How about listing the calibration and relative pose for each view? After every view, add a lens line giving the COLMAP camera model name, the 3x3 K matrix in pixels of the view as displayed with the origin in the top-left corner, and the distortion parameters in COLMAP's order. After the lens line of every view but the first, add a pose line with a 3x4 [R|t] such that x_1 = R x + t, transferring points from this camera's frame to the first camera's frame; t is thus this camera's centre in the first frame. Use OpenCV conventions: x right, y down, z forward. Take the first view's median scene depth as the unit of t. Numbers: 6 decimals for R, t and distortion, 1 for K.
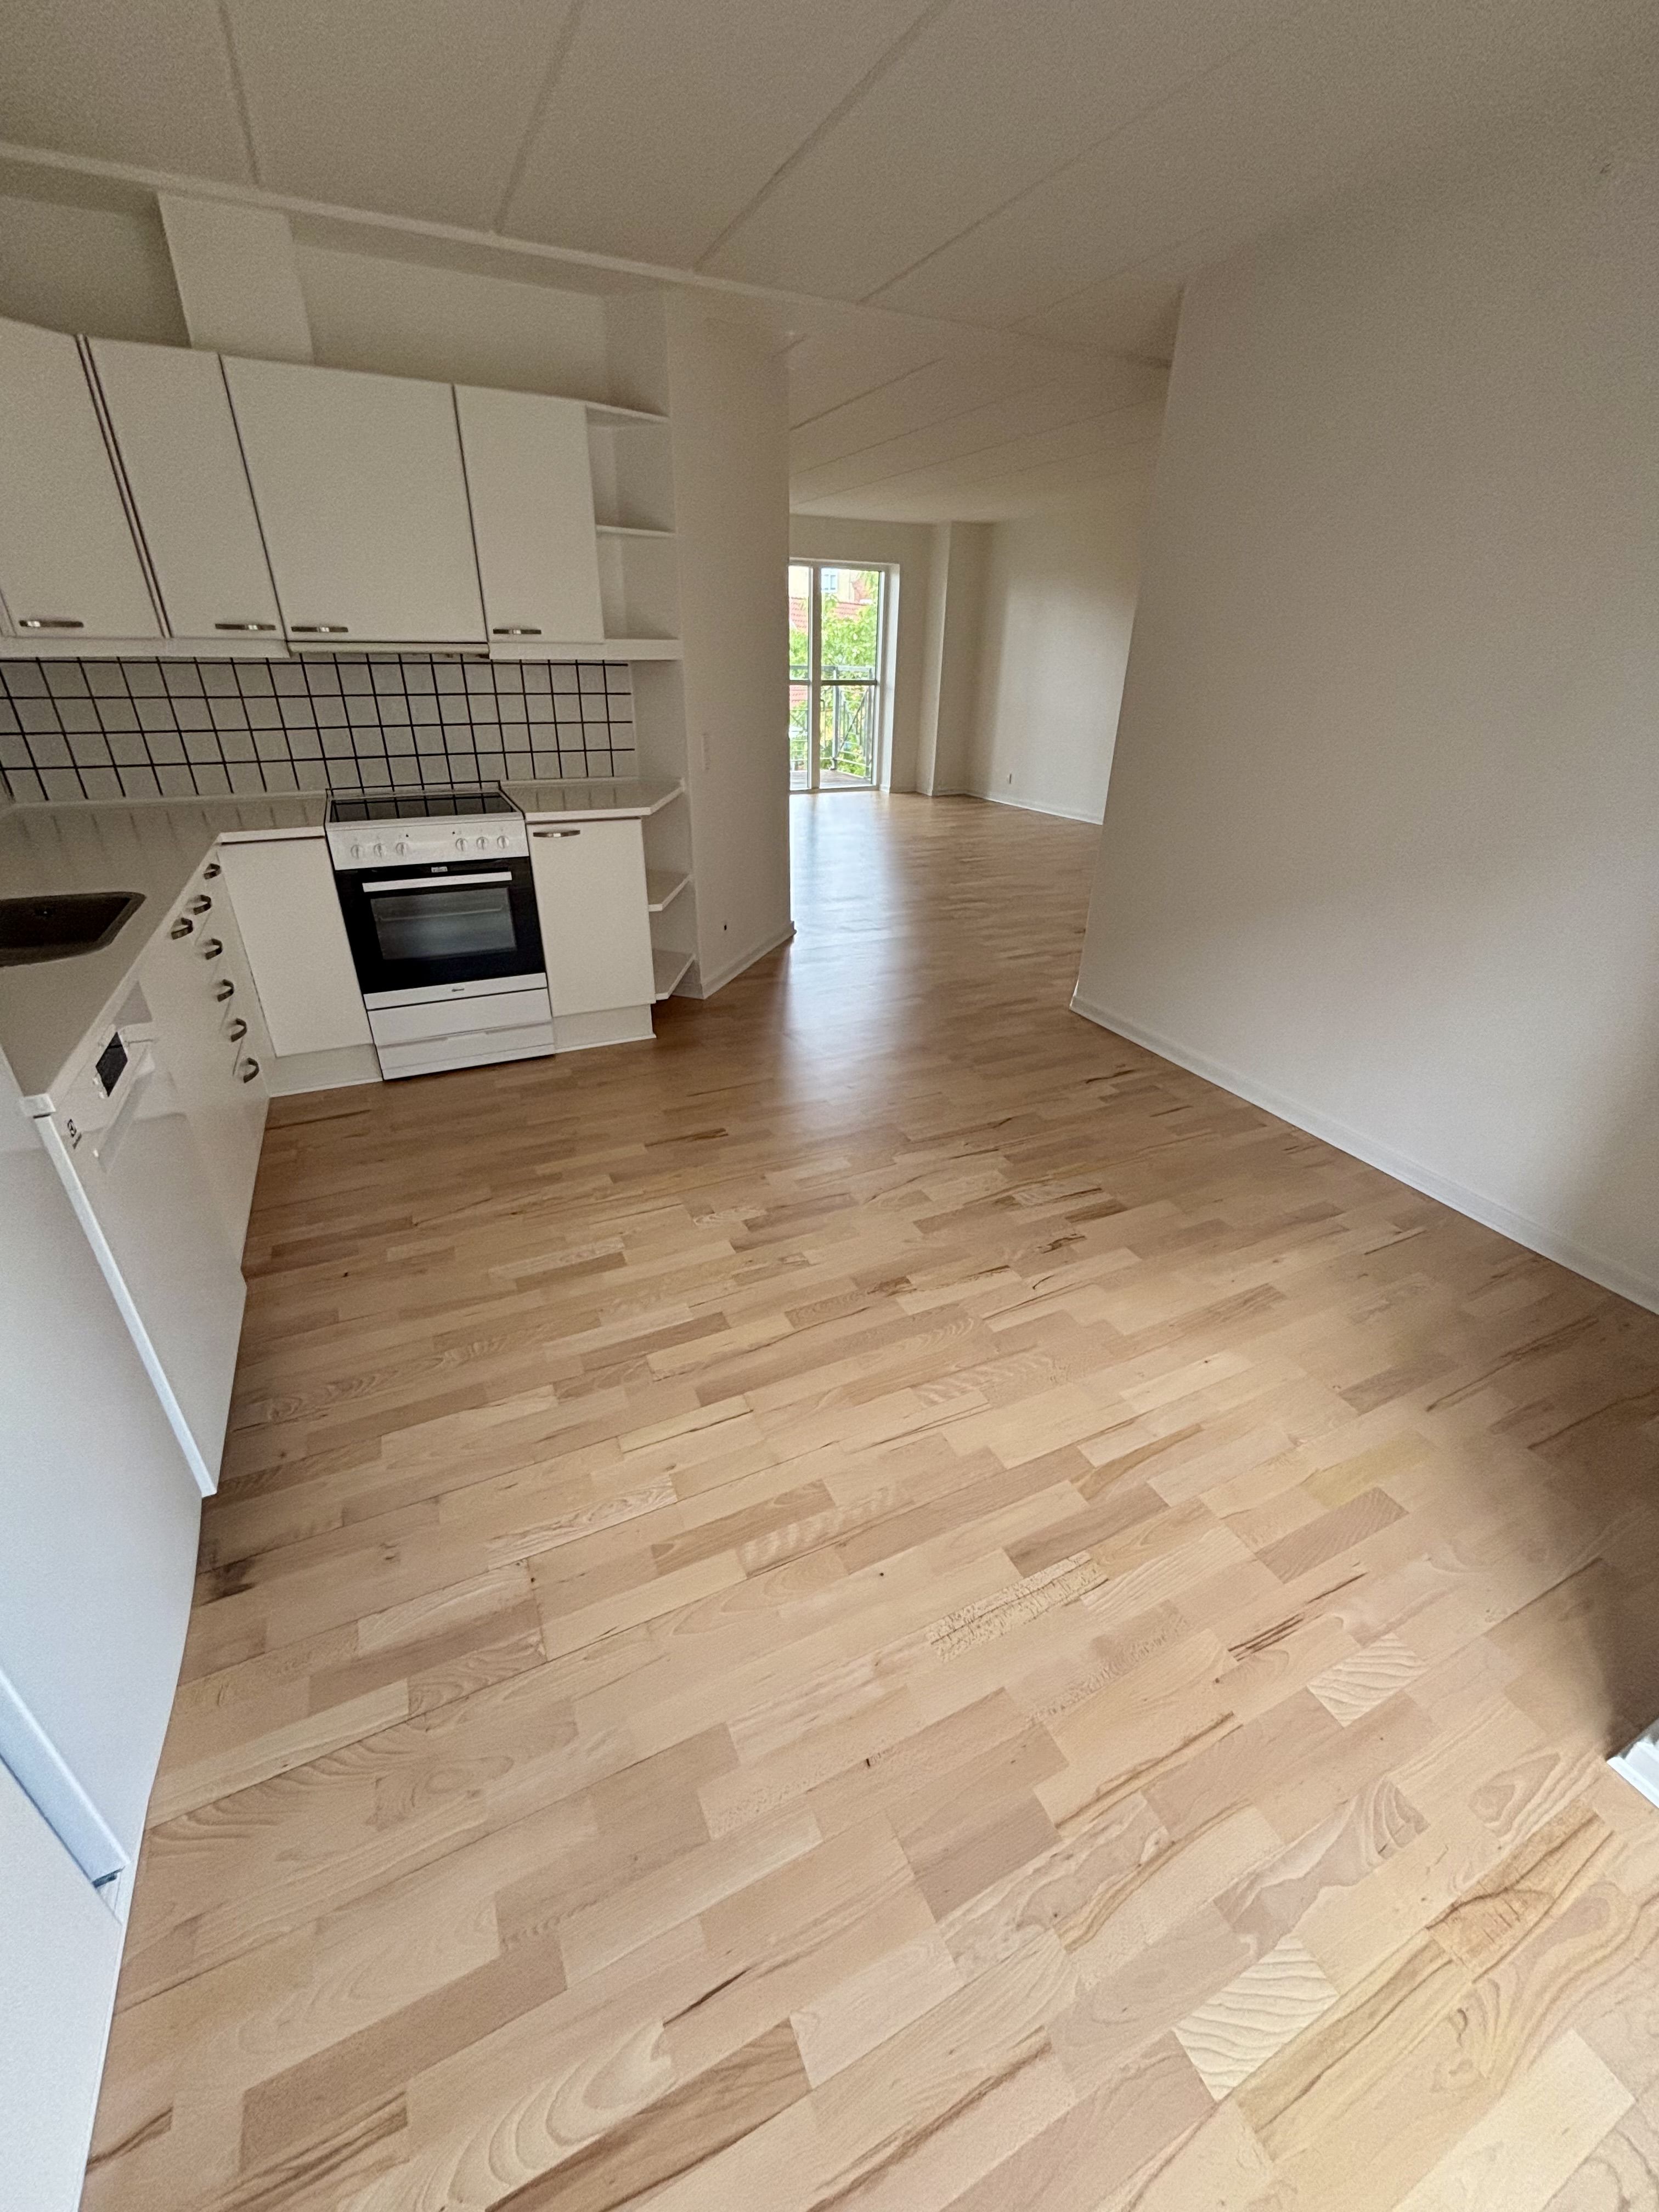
lens RADIAL K [[890.1, 0, 825.3], [0, 890.1, 1102.9], [0, 0, 1]] dist [0.001547, -0.000283]
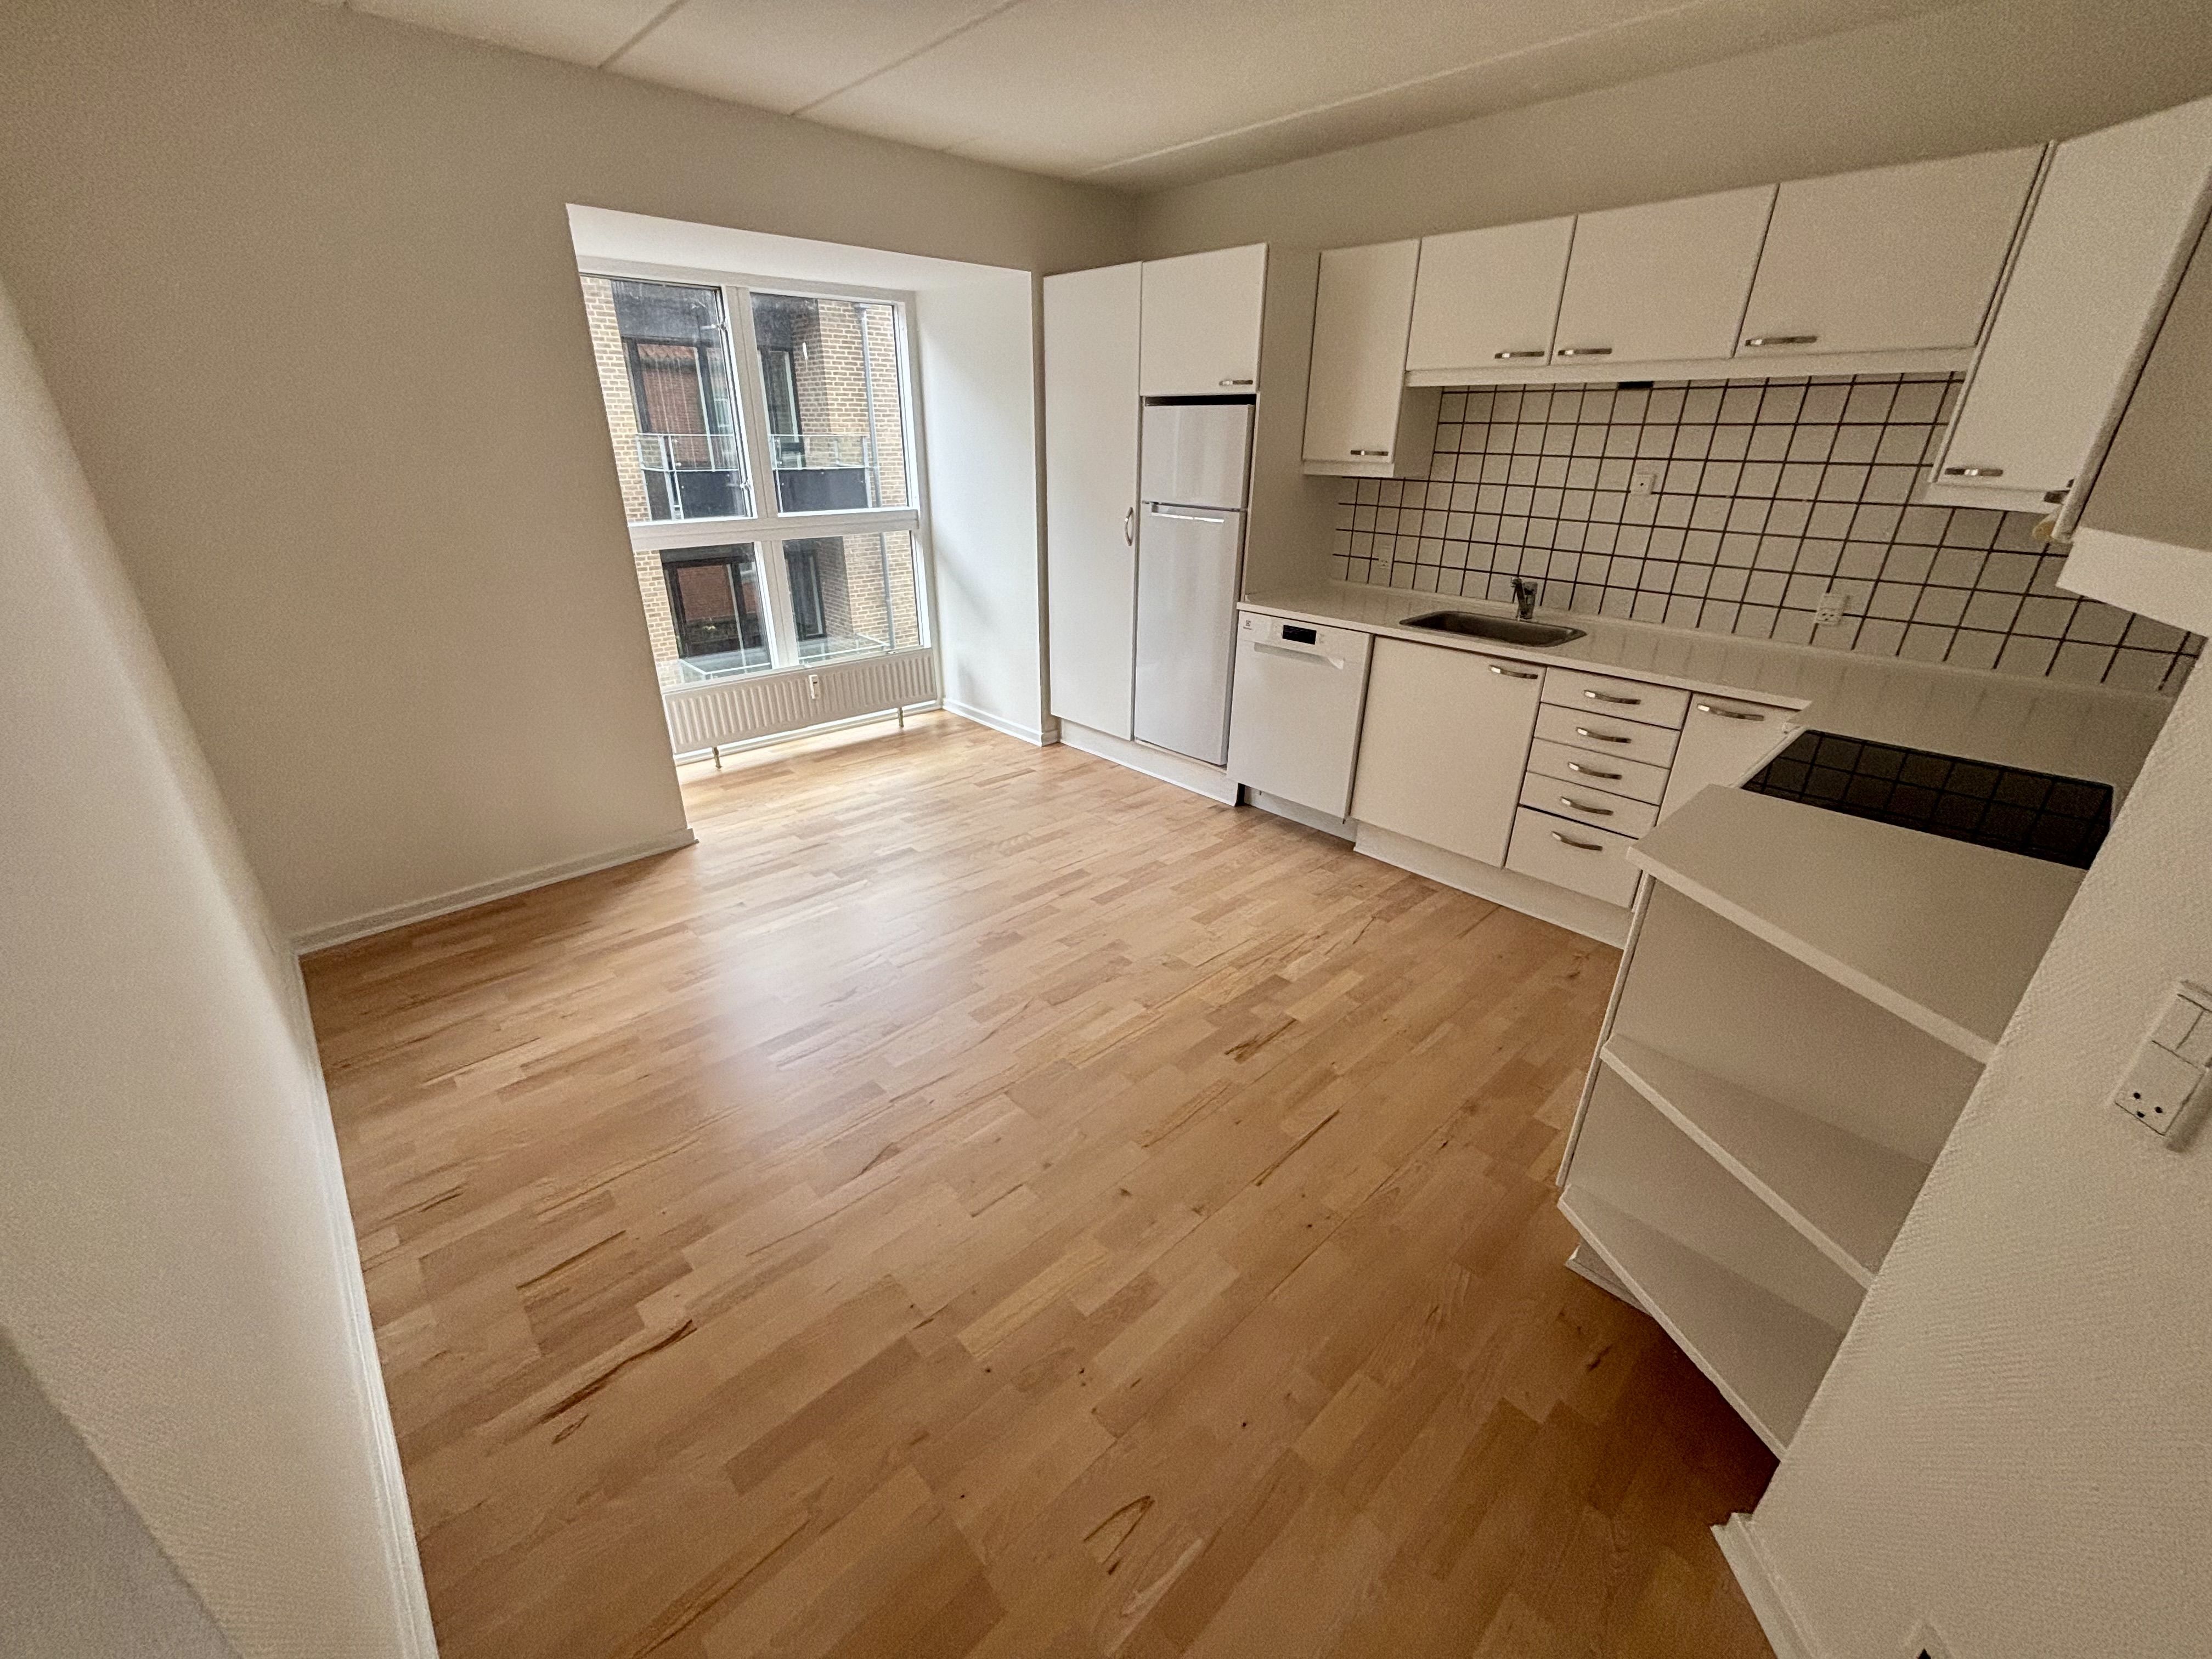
lens RADIAL K [[890.1, 0, 1102.5], [0, 890.1, 832.9], [0, 0, 1]] dist [0.001547, -0.000283]
pose [[-0.952961, 0.104050, -0.284673, 0.288491], [-0.159101, 0.627696, 0.762027, -0.957191], [0.257977, 0.771474, -0.581615, 1.766353]]
